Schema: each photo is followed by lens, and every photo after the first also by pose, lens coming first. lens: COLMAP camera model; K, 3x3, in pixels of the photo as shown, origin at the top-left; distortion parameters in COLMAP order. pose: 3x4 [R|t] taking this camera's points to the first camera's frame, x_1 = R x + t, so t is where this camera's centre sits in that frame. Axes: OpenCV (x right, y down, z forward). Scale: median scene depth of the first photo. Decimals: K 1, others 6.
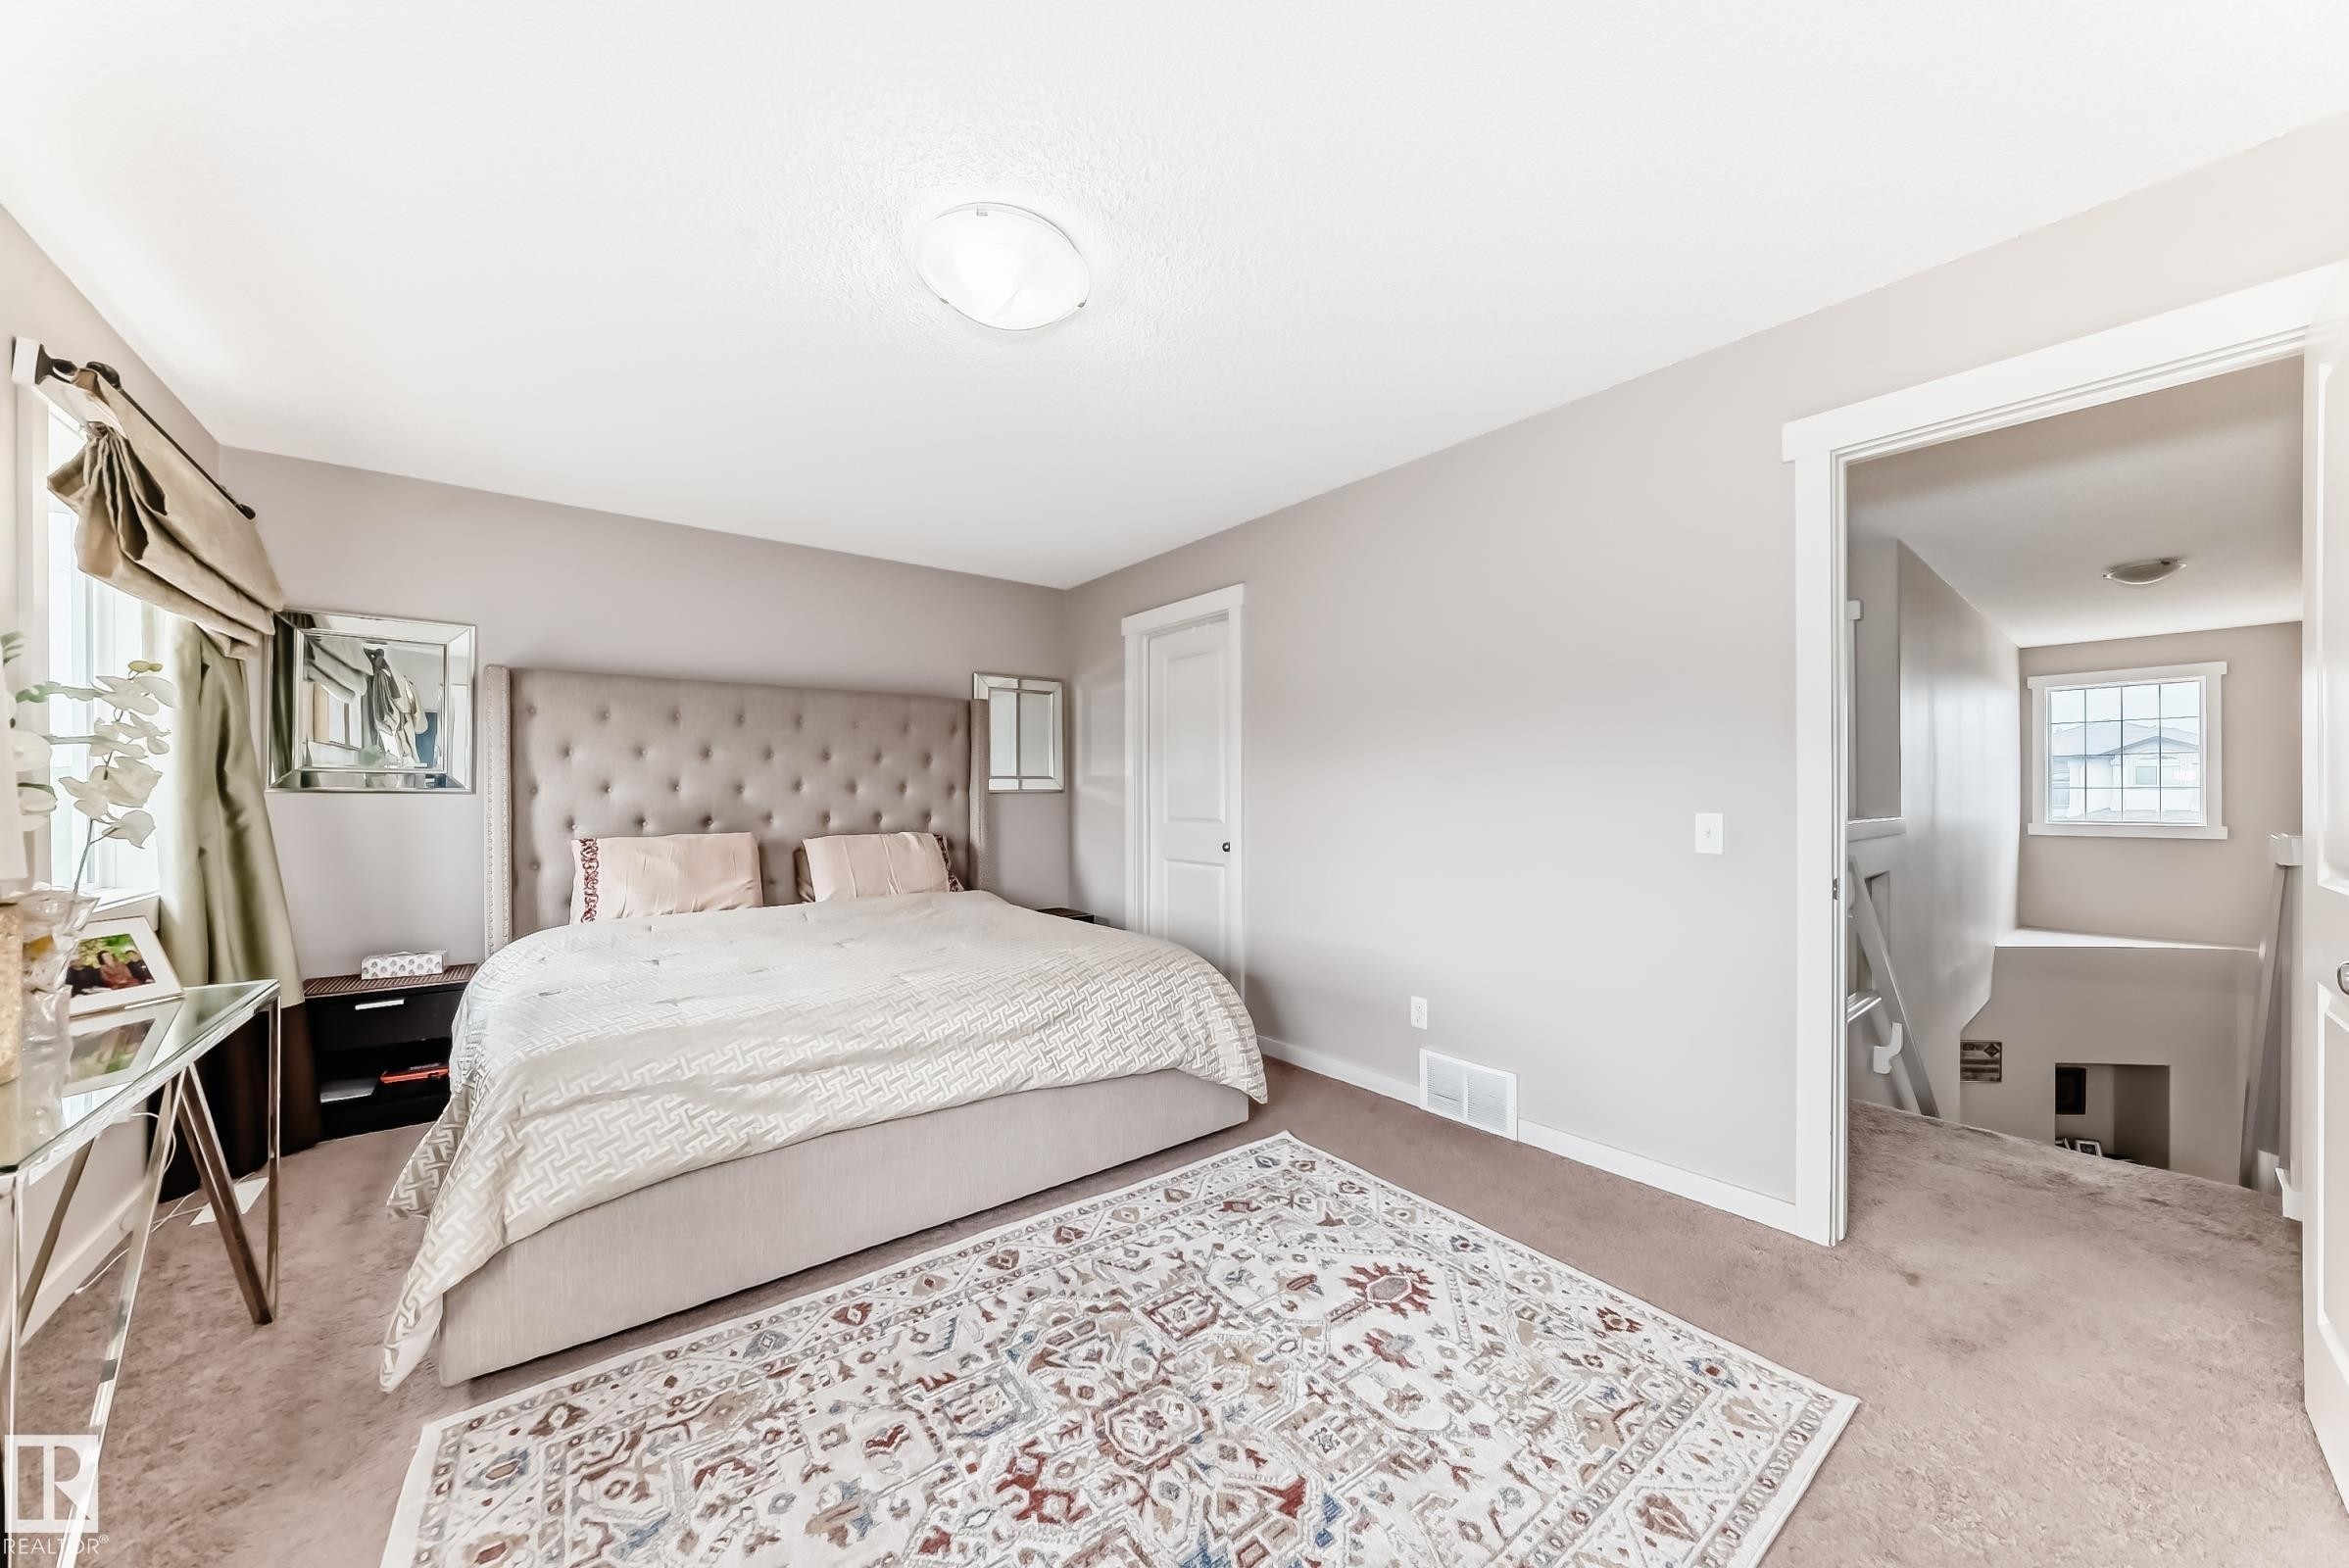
lens RADIAL K [[824.3, 0, 1183.0], [0, 824.3, 789.5], [0, 0, 1]] dist [-0.002691, 0.000030]
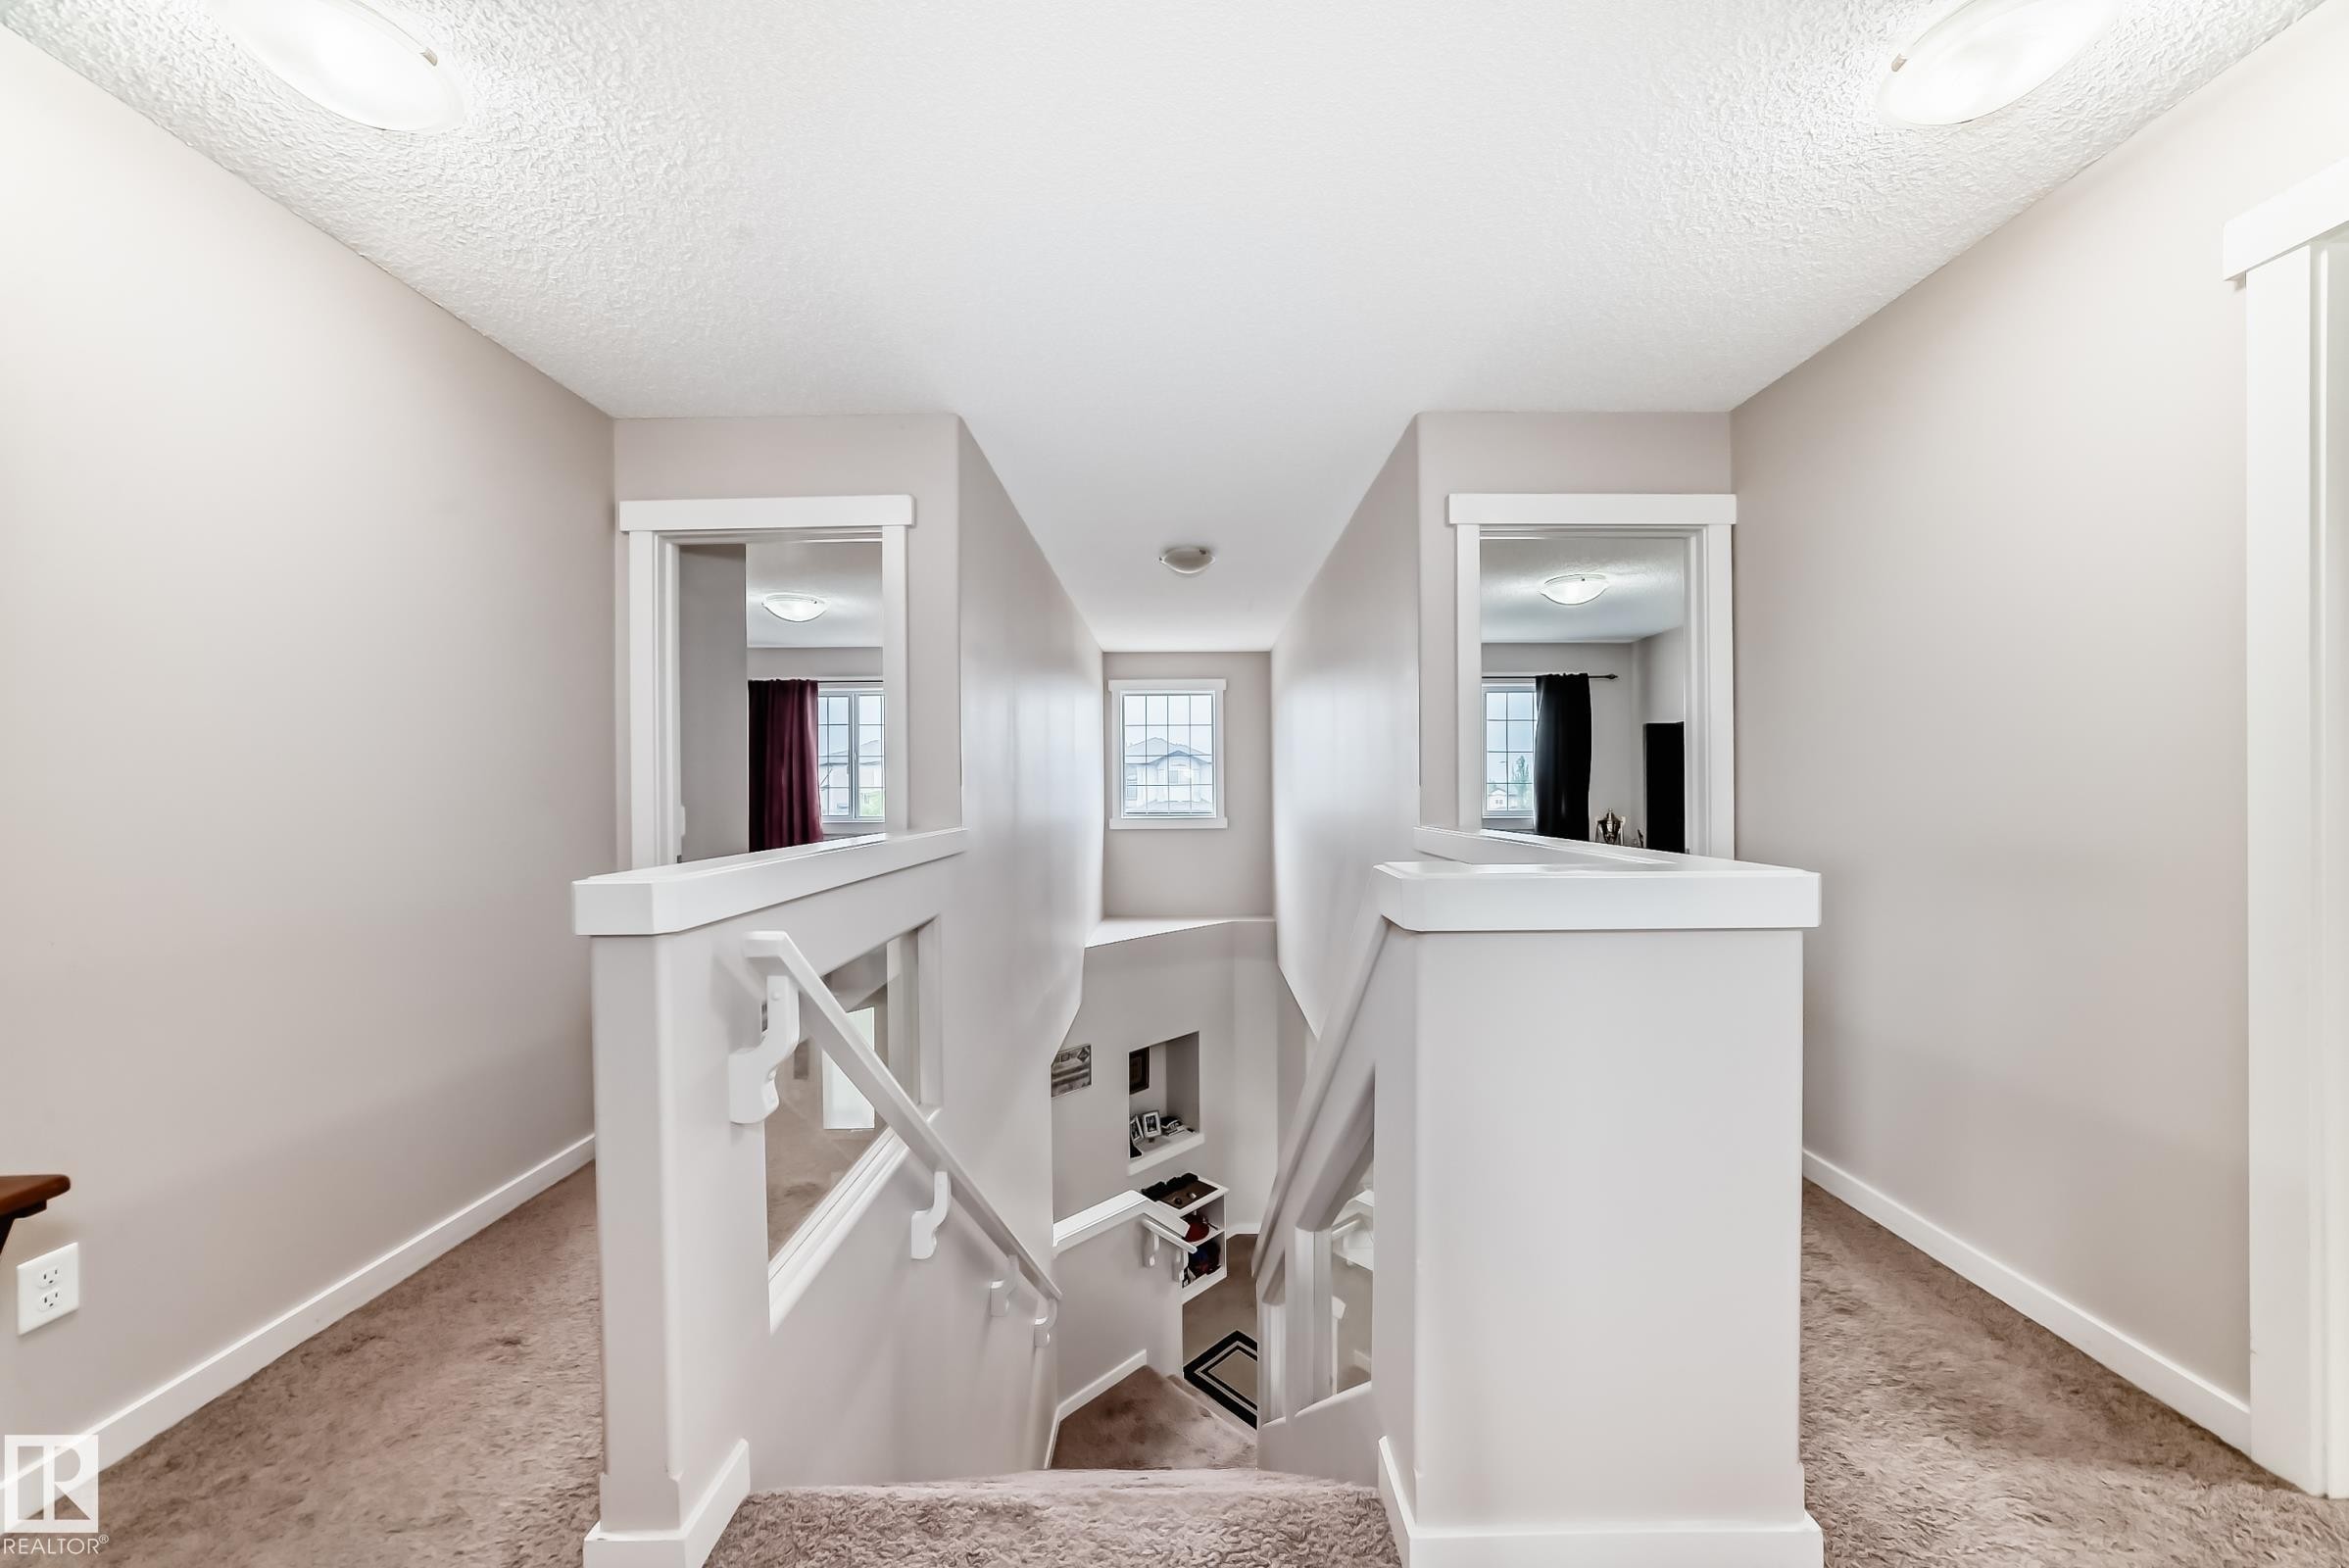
lens RADIAL K [[824.3, 0, 1191.1], [0, 824.3, 789.1], [0, 0, 1]] dist [-0.002691, 0.000030]
pose [[0.630294, -0.003890, 0.776347, 0.298499], [0.005054, 0.999987, 0.000908, 0.002253], [-0.776340, 0.003352, 0.630306, 0.276028]]
